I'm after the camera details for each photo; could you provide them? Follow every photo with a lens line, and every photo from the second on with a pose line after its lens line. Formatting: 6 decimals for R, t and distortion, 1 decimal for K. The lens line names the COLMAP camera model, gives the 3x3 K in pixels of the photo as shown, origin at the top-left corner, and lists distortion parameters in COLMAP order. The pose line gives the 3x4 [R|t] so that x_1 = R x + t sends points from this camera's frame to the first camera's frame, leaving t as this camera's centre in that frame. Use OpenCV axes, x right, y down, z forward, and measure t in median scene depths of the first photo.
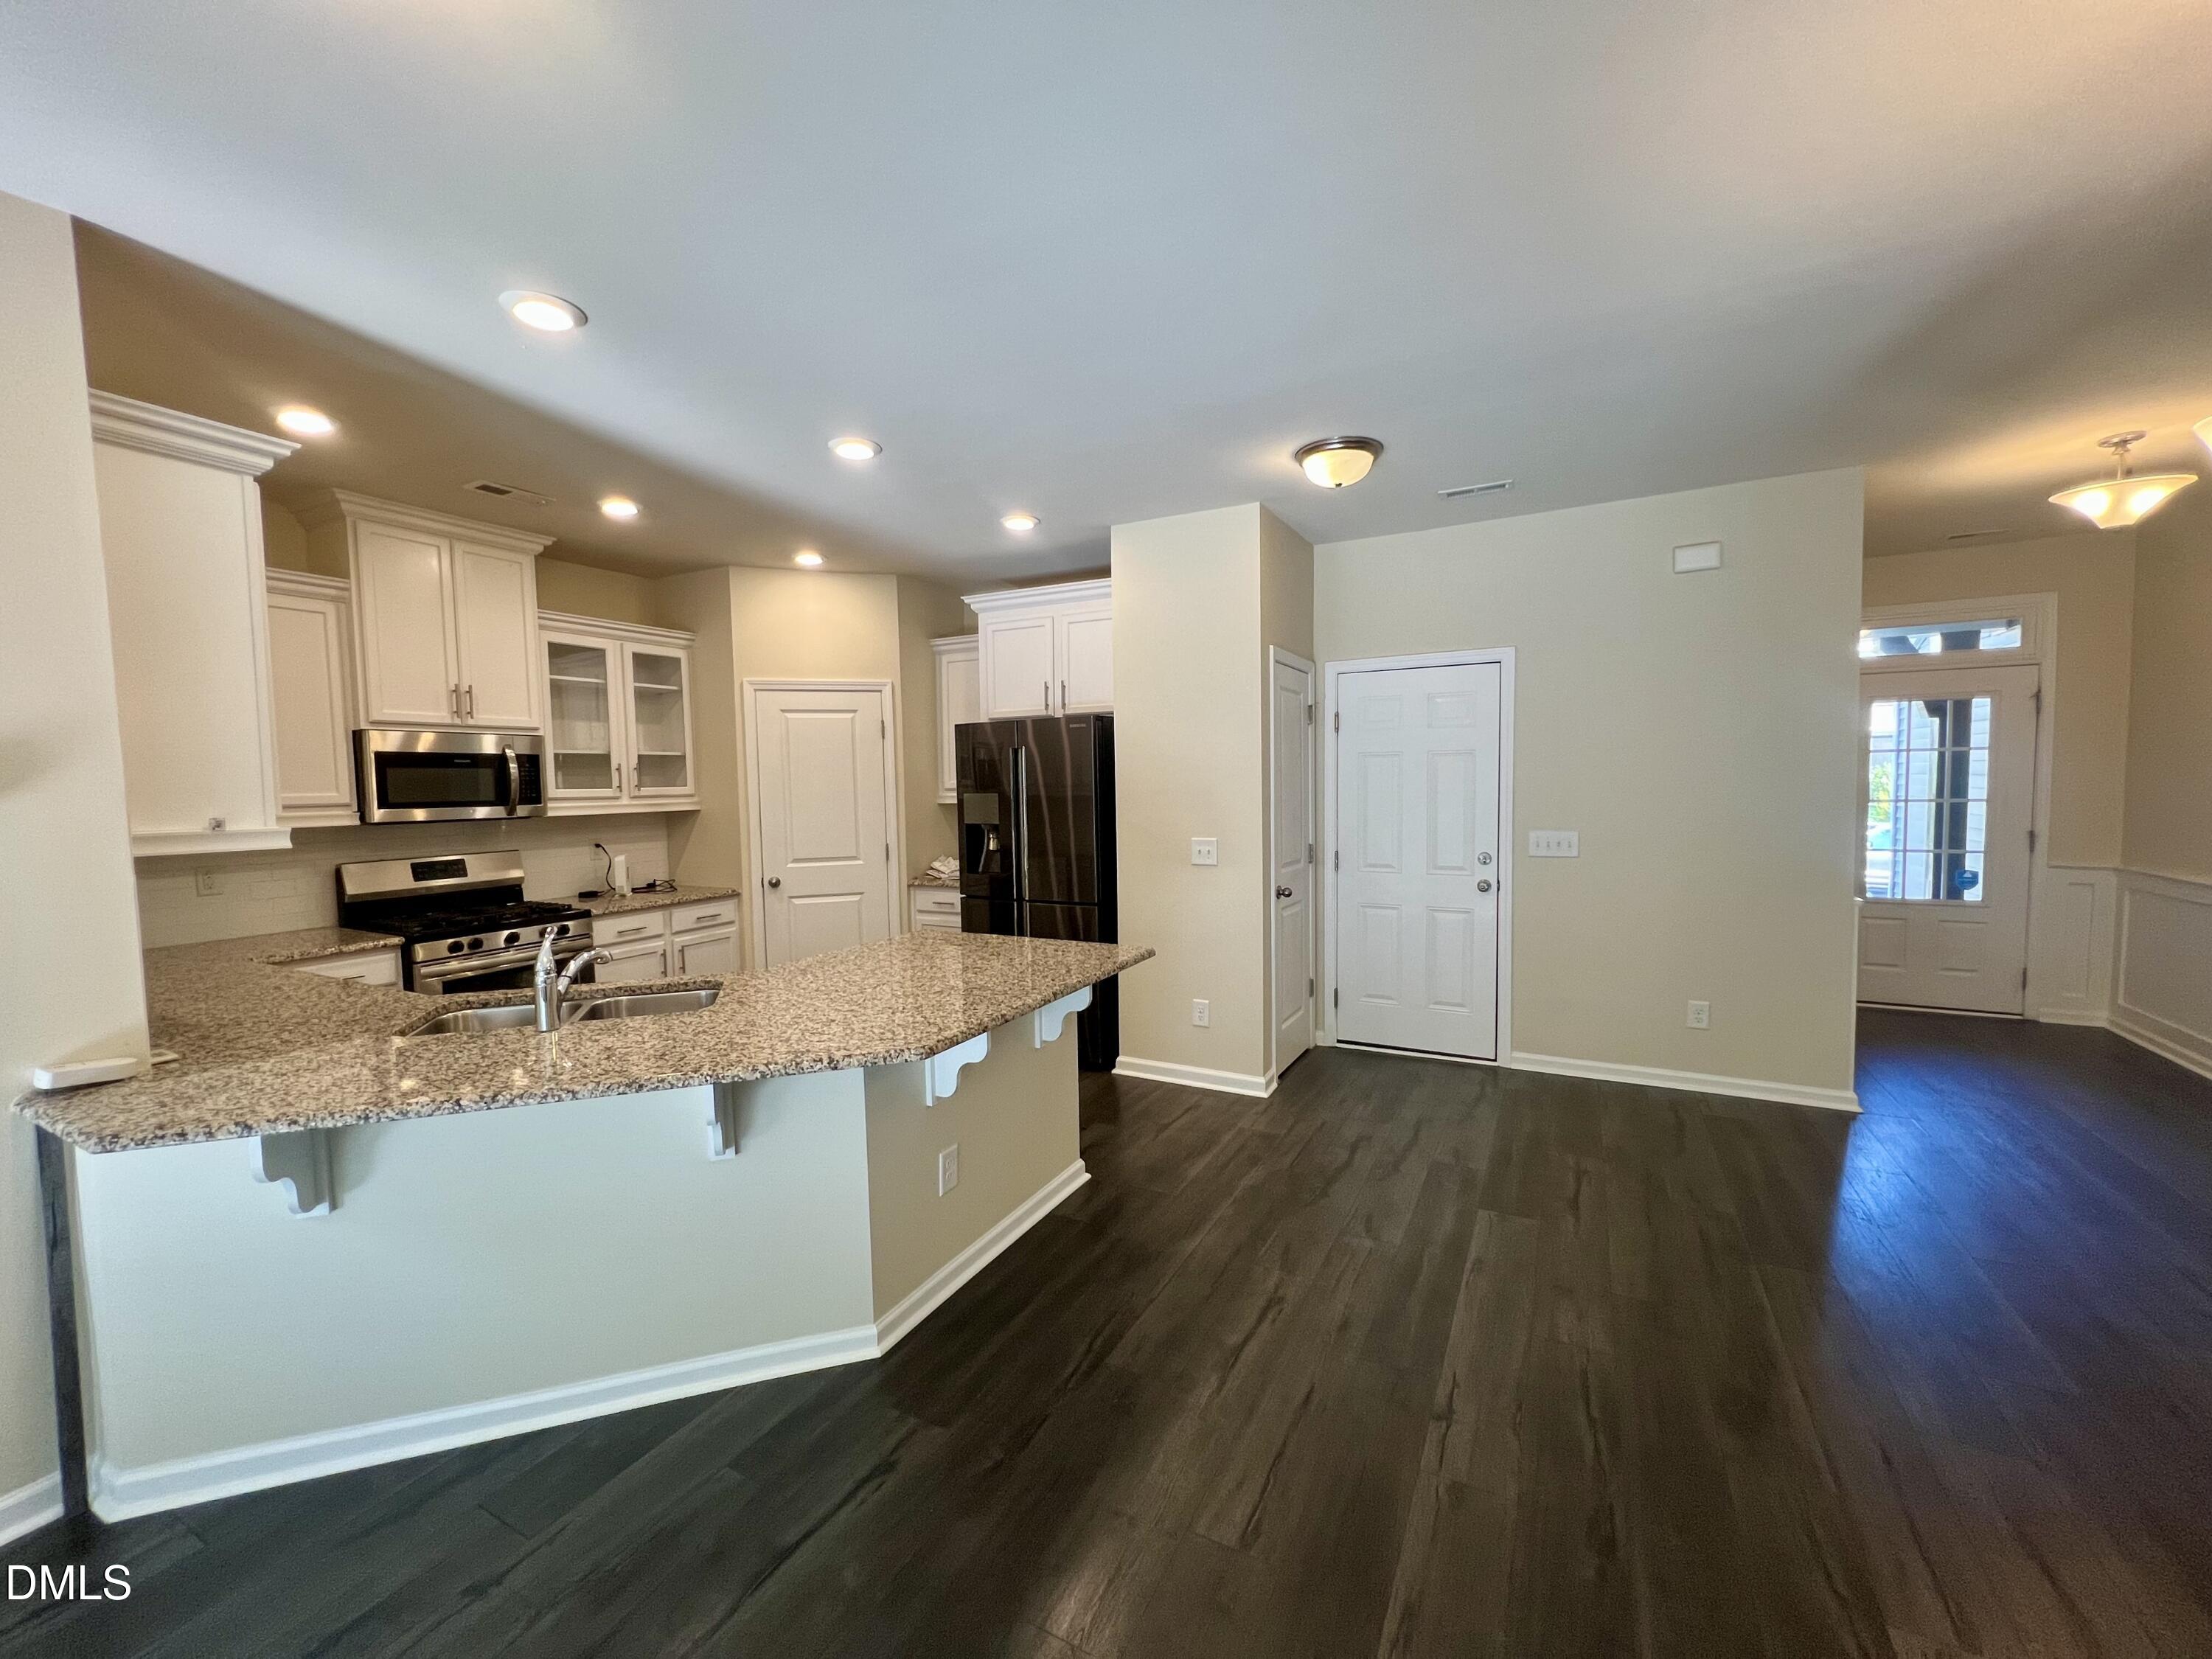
lens RADIAL K [[883.9, 0, 1102.1], [0, 883.9, 834.3], [0, 0, 1]] dist [-0.001908, 0.000629]
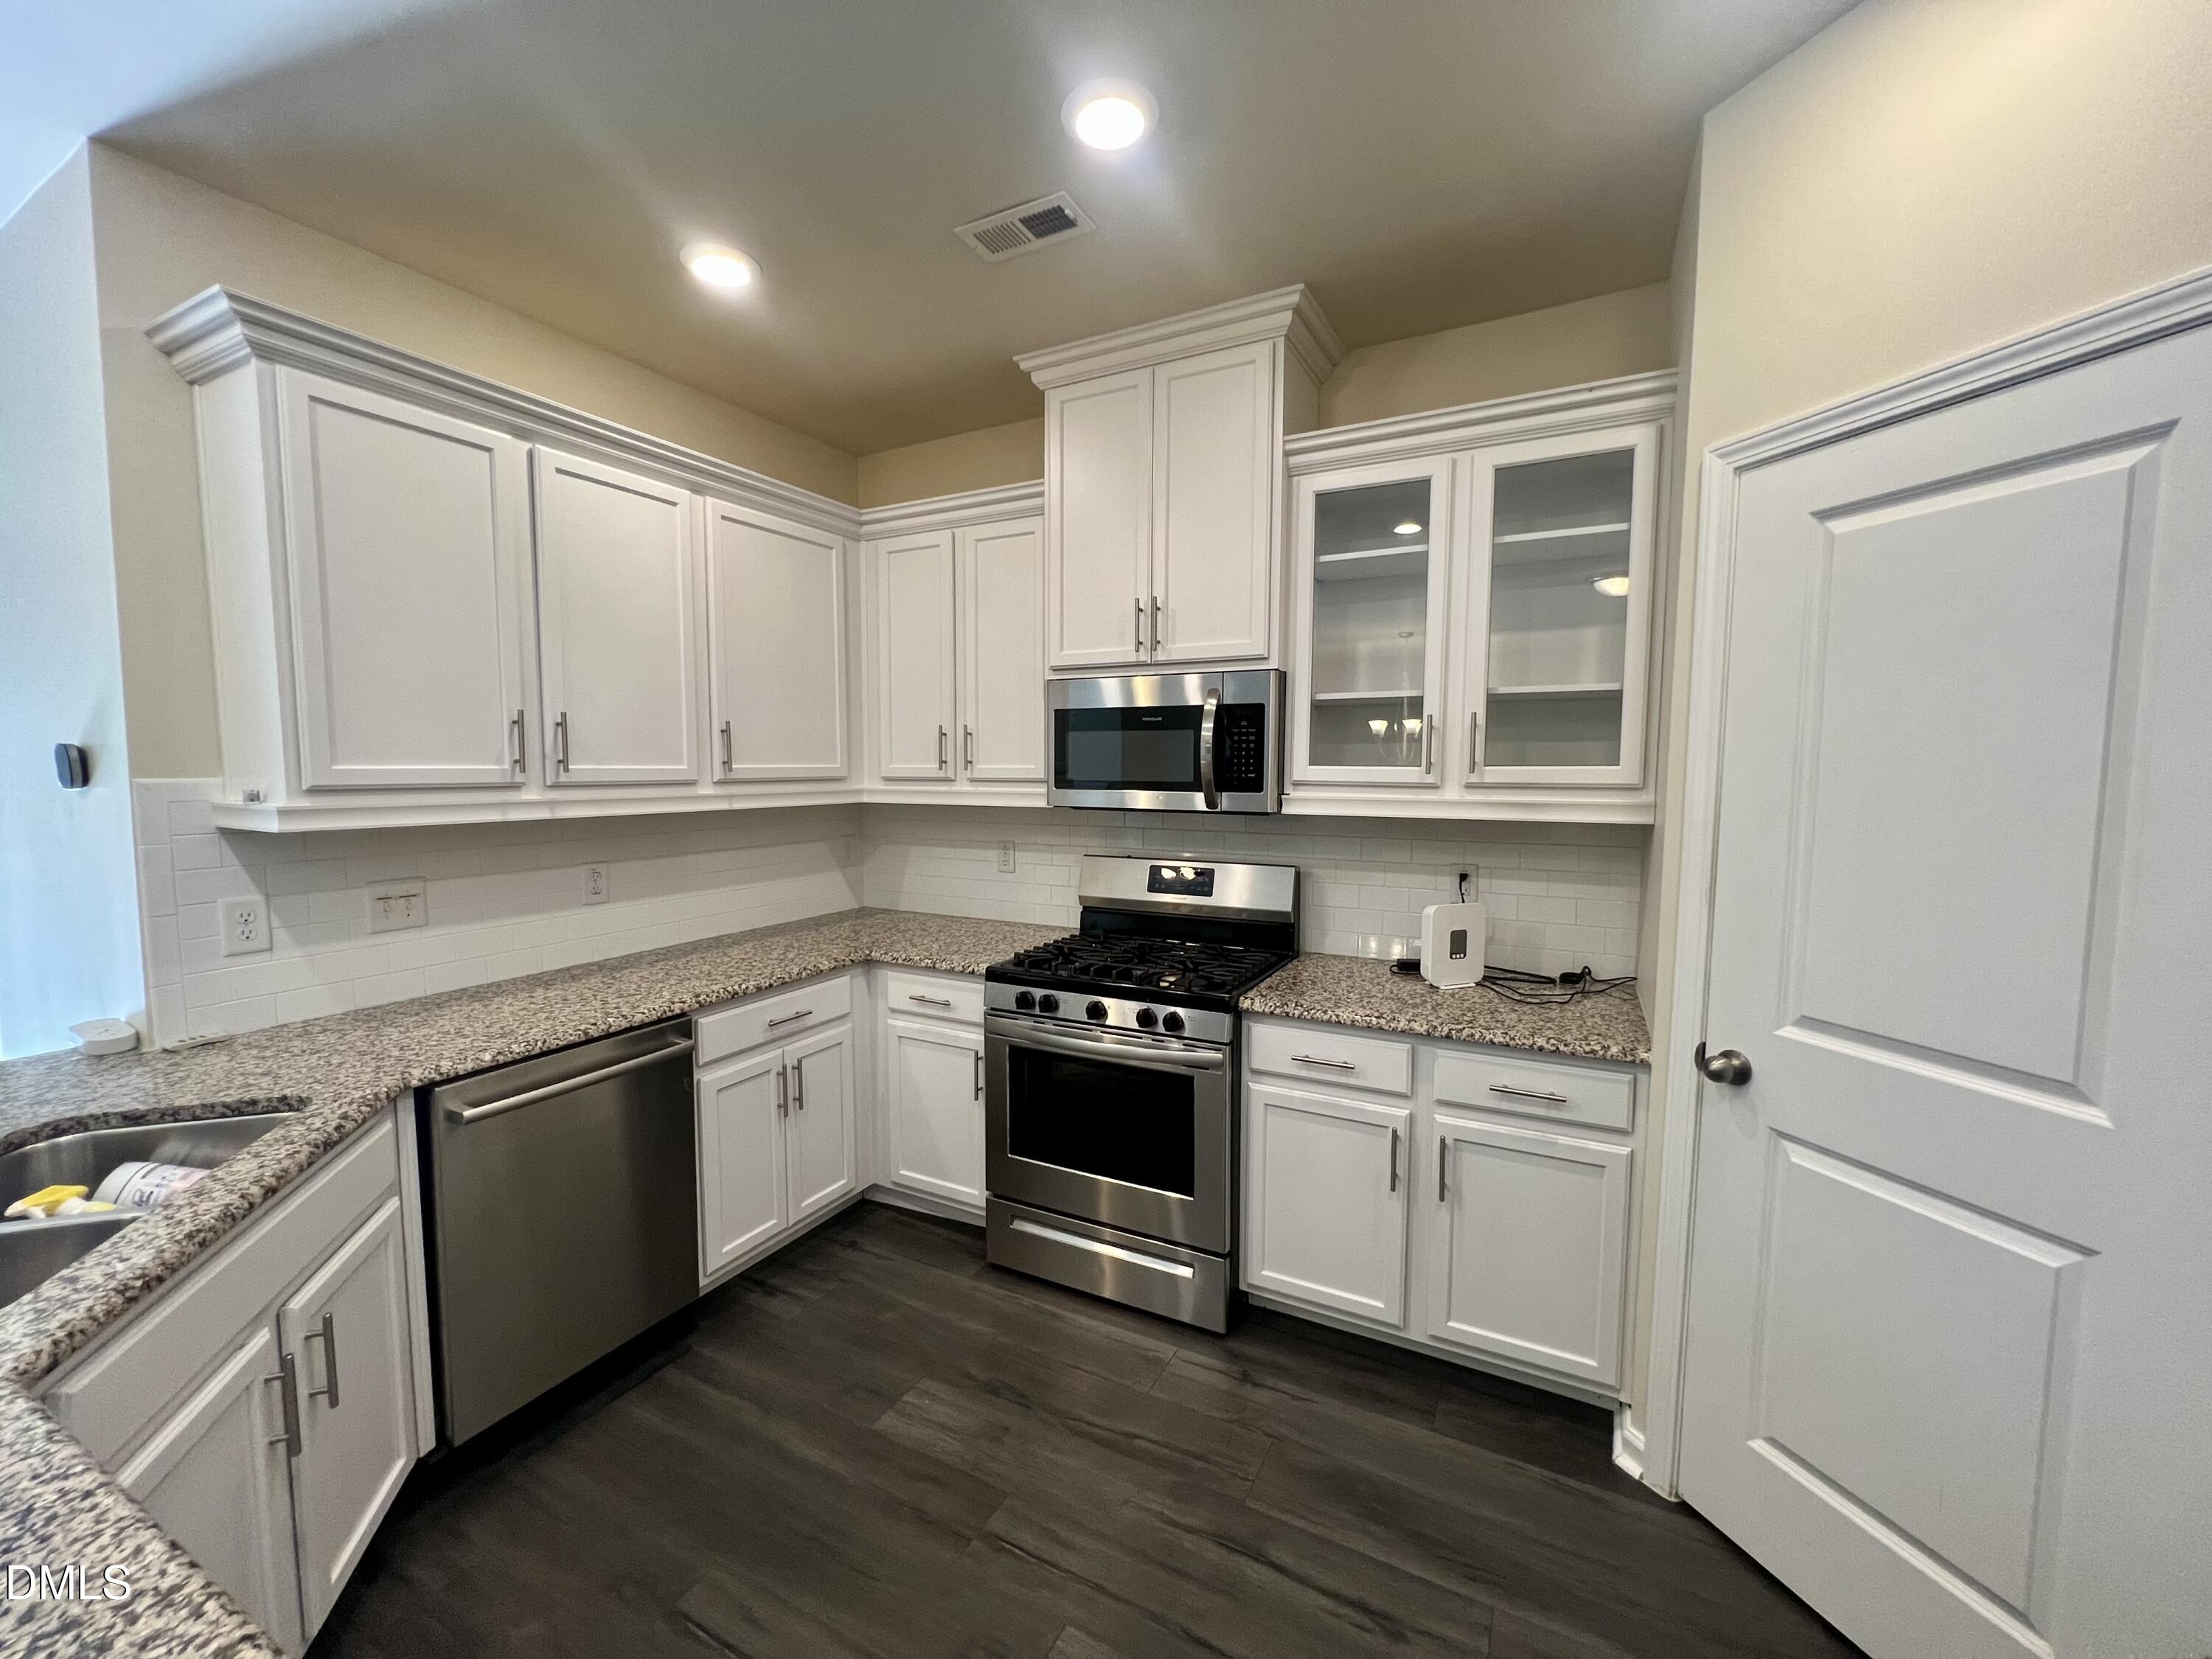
lens RADIAL K [[883.9, 0, 1106.8], [0, 883.9, 833.4], [0, 0, 1]] dist [-0.001908, 0.000629]
pose [[0.007735, 0.094179, -0.995525, -0.067175], [-0.064495, 0.993529, 0.093489, -0.052512], [0.997888, 0.063483, 0.013759, 0.867782]]
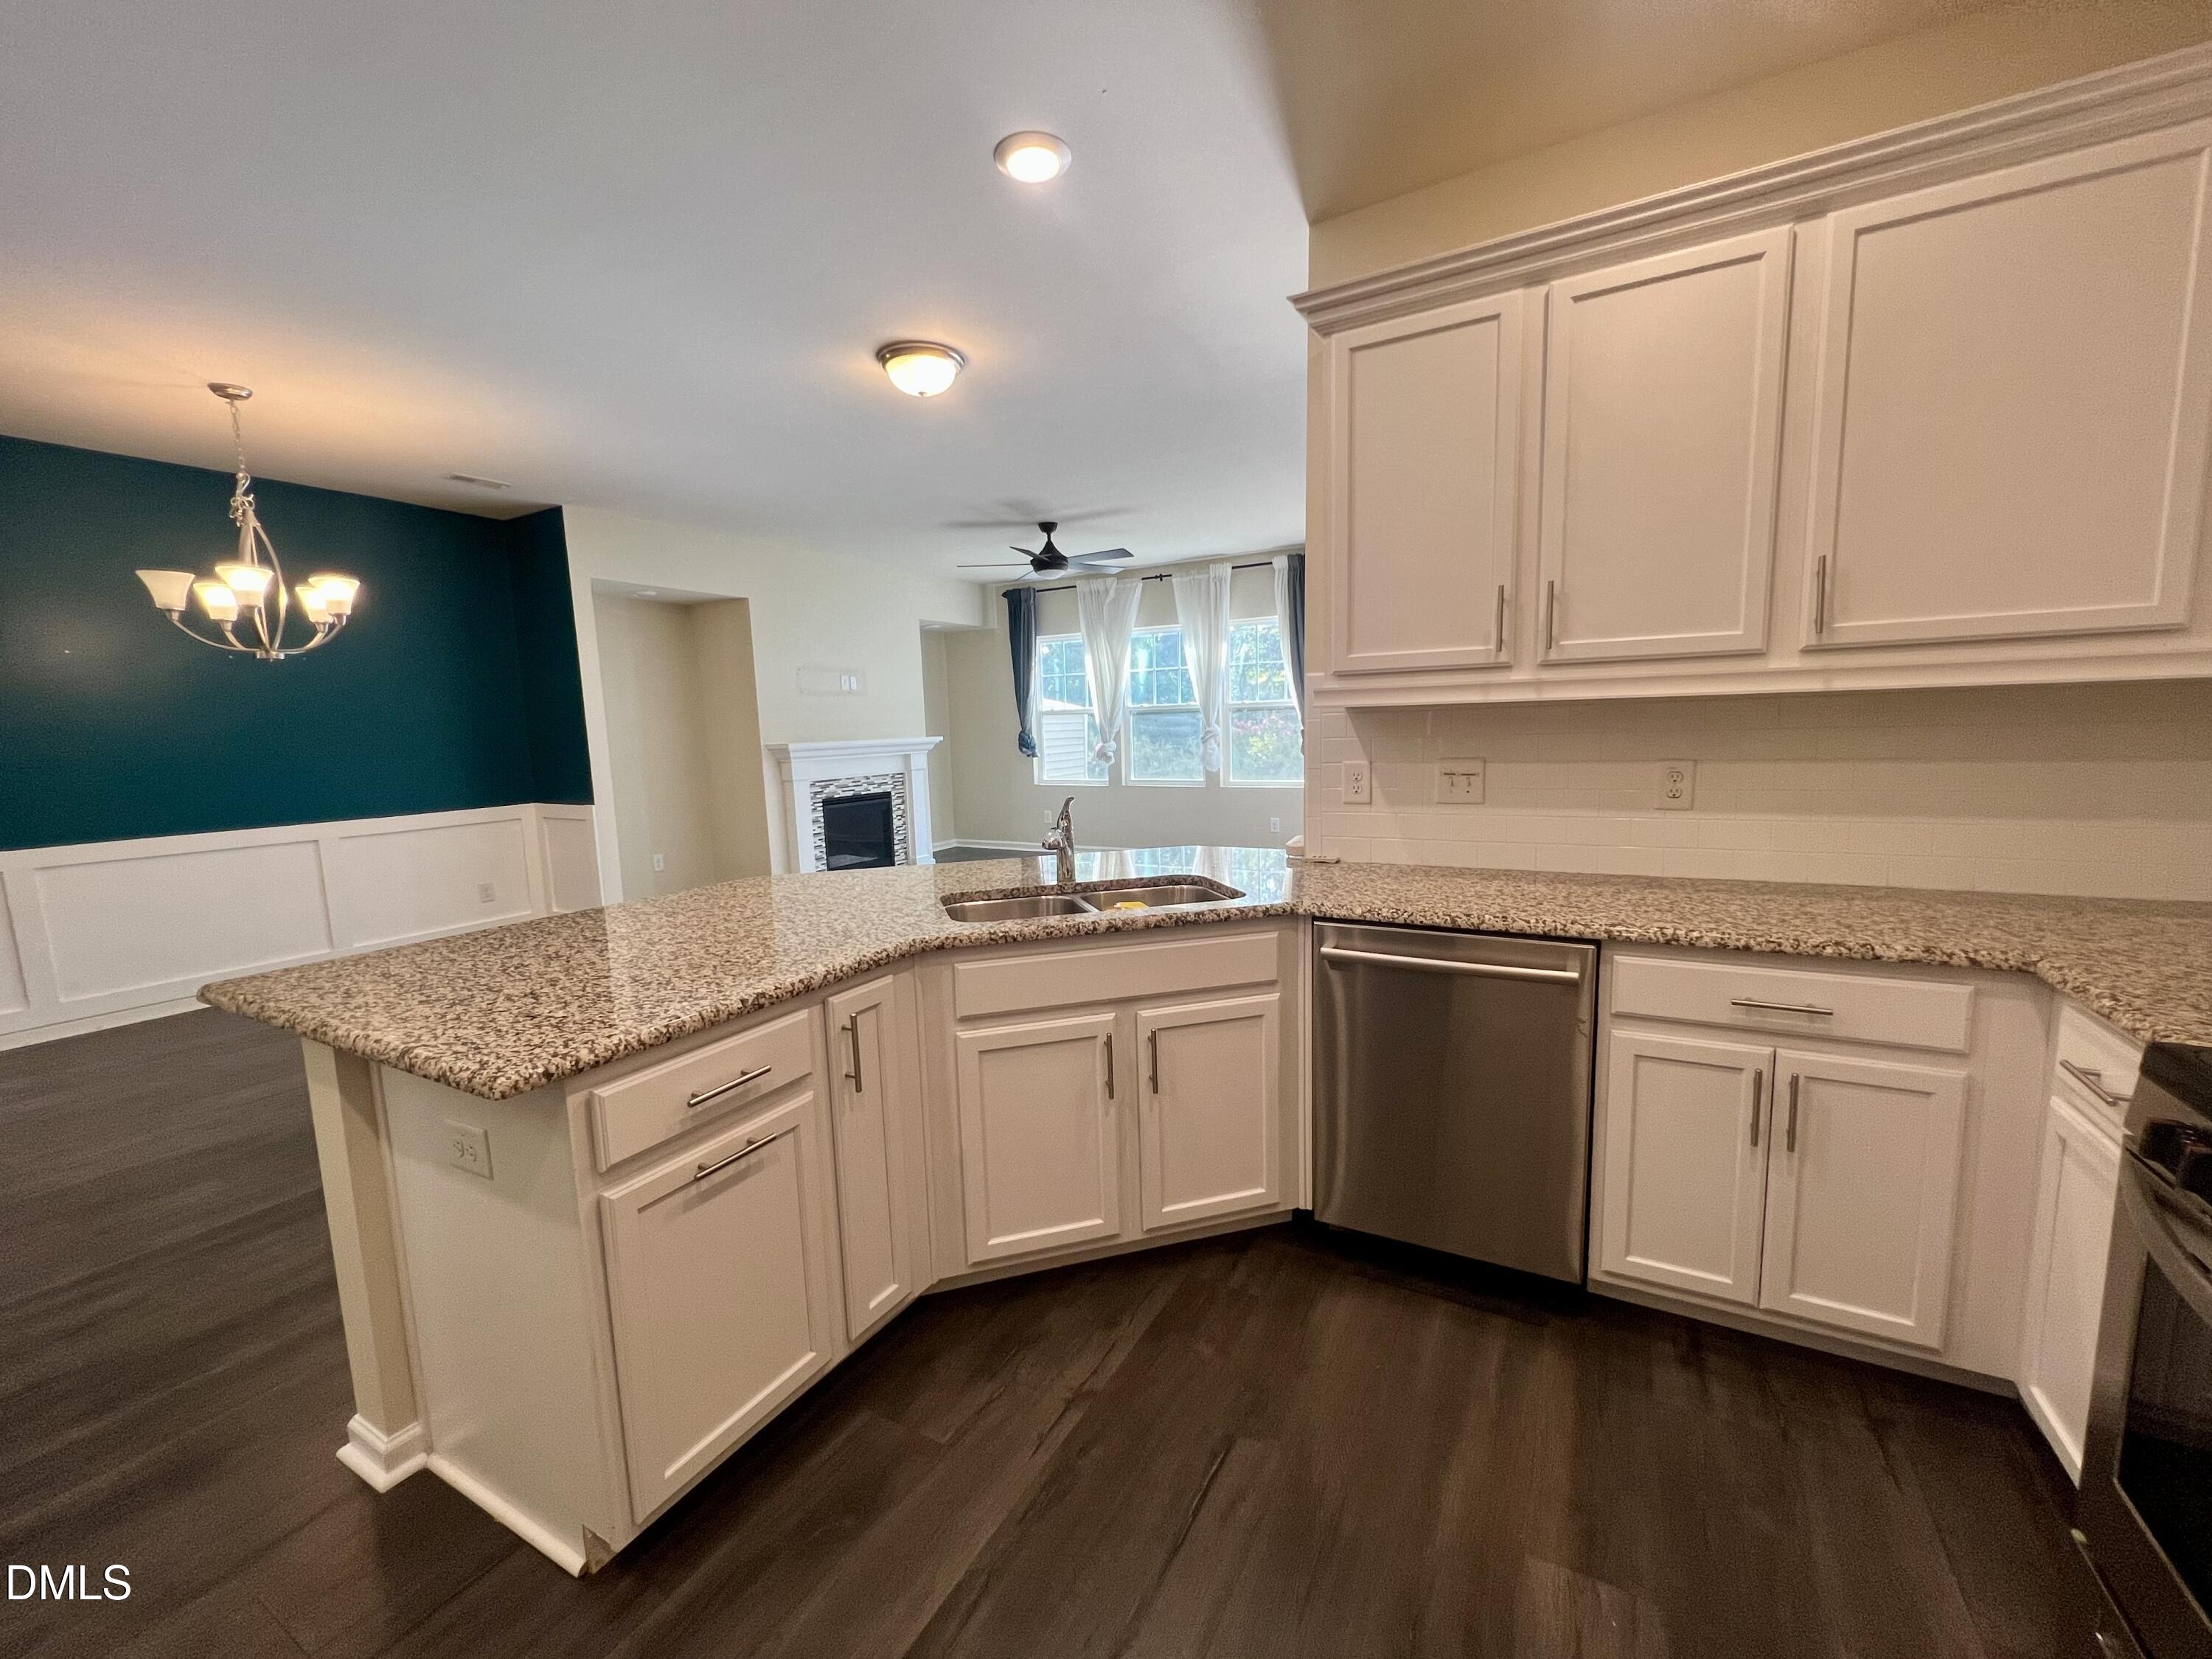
lens RADIAL K [[883.9, 0, 1107.2], [0, 883.9, 833.1], [0, 0, 1]] dist [-0.001908, 0.000629]
pose [[-0.998566, 0.044633, 0.029569, -0.351645], [0.049399, 0.981036, 0.187423, -0.023847], [-0.020643, 0.188615, -0.981834, 1.034883]]
